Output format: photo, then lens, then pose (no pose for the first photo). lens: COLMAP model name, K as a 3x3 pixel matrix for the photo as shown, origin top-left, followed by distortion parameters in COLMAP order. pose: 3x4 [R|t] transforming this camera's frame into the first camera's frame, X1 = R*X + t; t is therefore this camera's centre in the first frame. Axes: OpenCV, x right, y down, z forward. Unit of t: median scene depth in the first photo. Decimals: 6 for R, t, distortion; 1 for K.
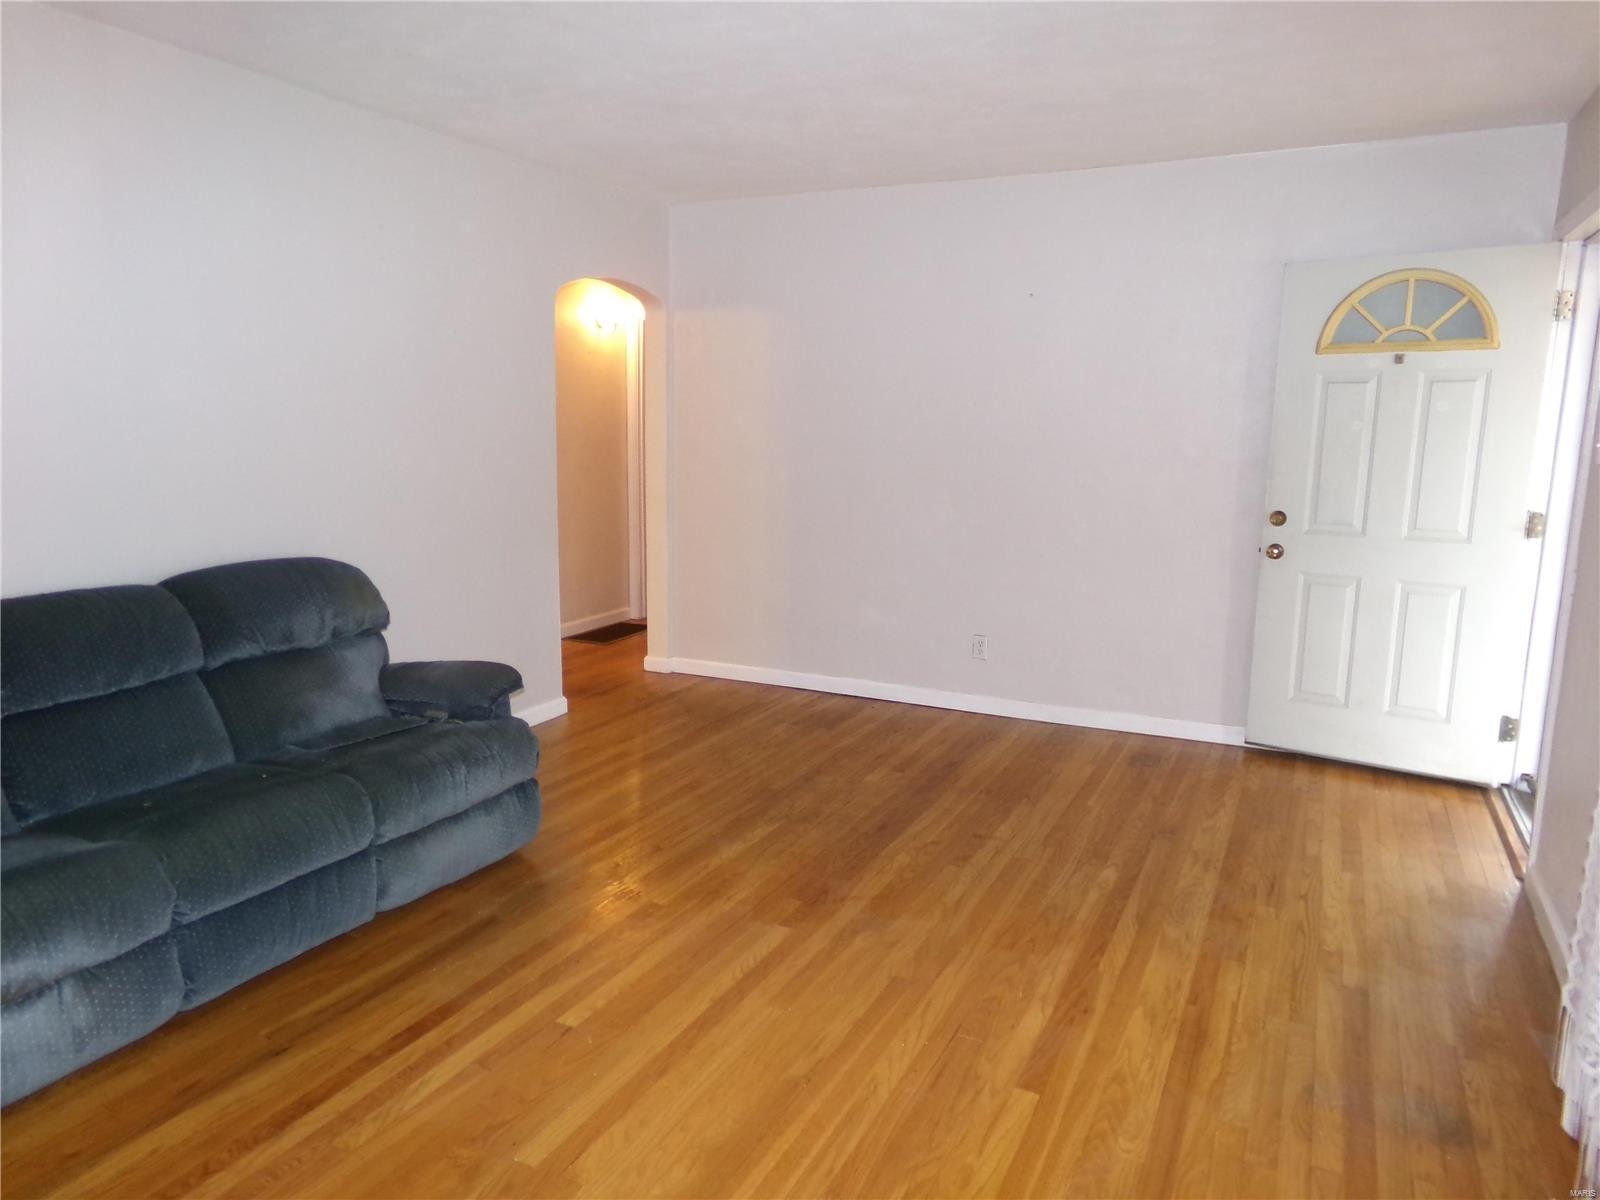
lens RADIAL K [[1062.5, 0, 800.0], [0, 1062.5, 600.0], [0, 0, 1]] dist [0.000917, 0.003077]
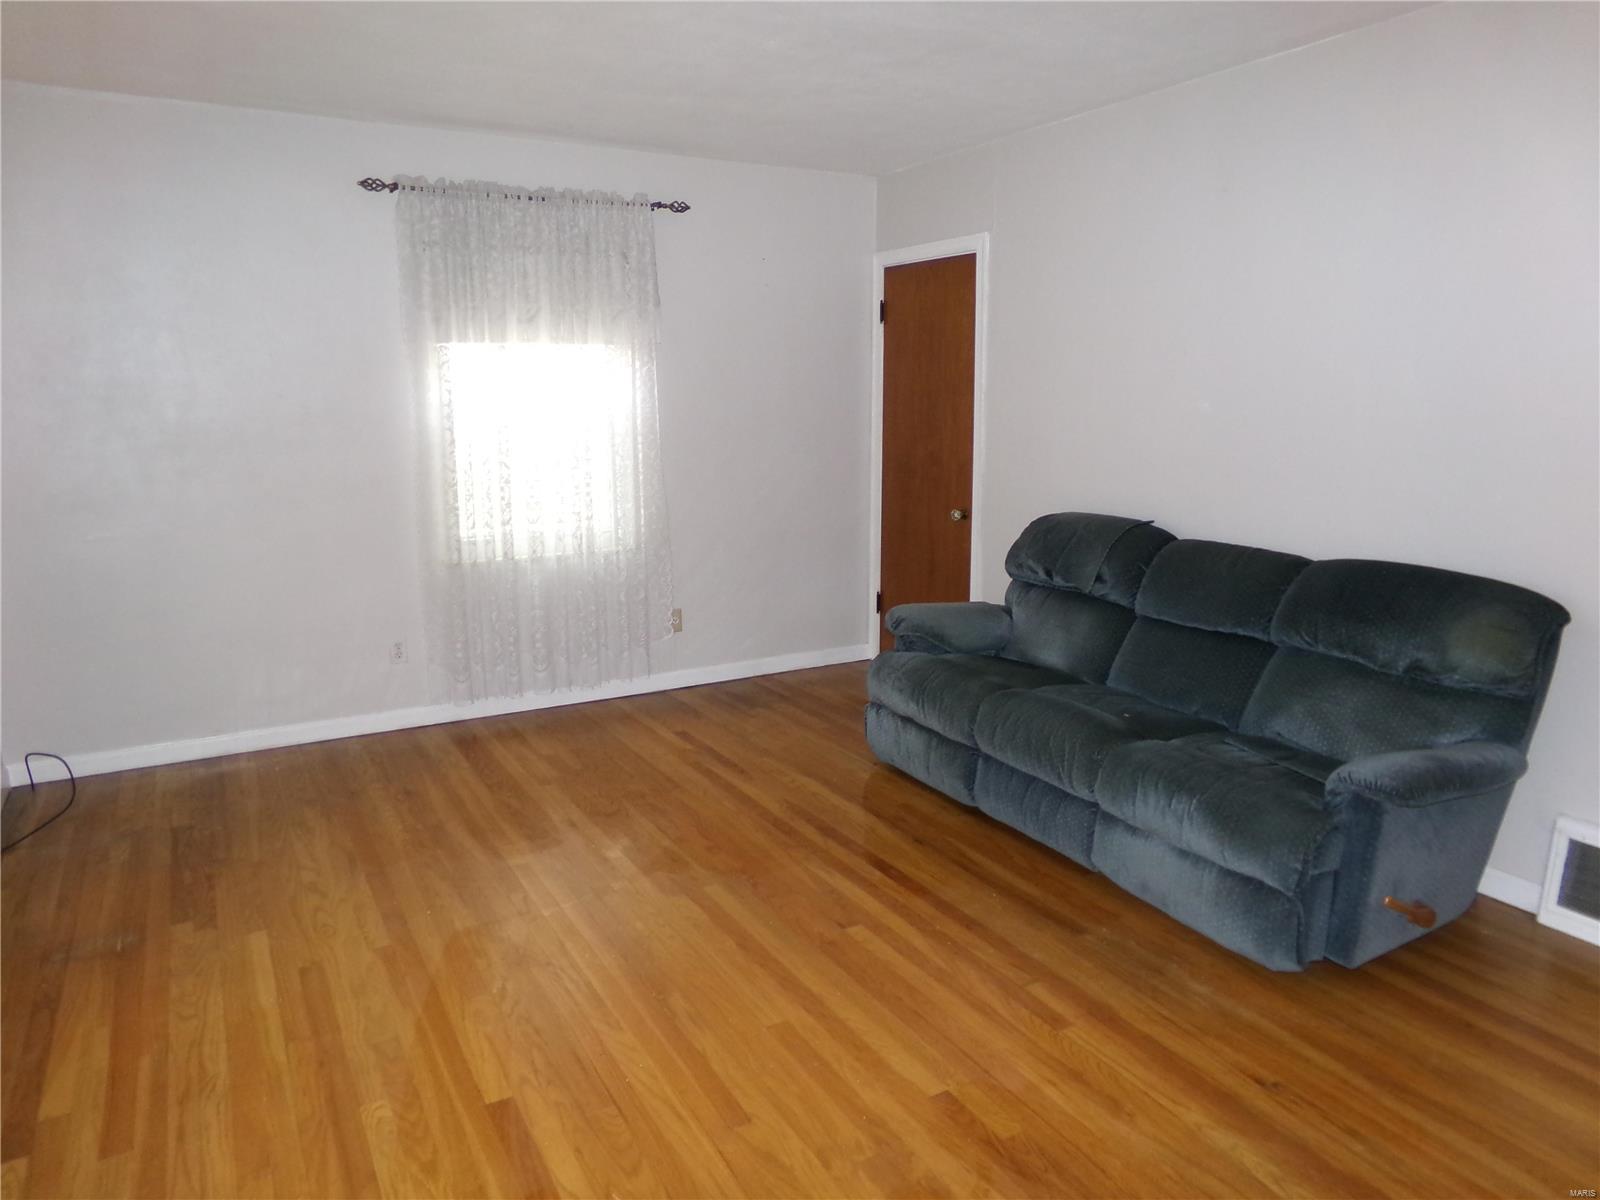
lens RADIAL K [[1062.5, 0, 800.0], [0, 1062.5, 600.0], [0, 0, 1]] dist [0.000917, 0.003077]
pose [[-0.554399, 0.147591, -0.819060, 0.774744], [-0.135898, 0.954887, 0.264052, -0.267505], [0.821081, 0.257699, -0.509331, 1.566865]]
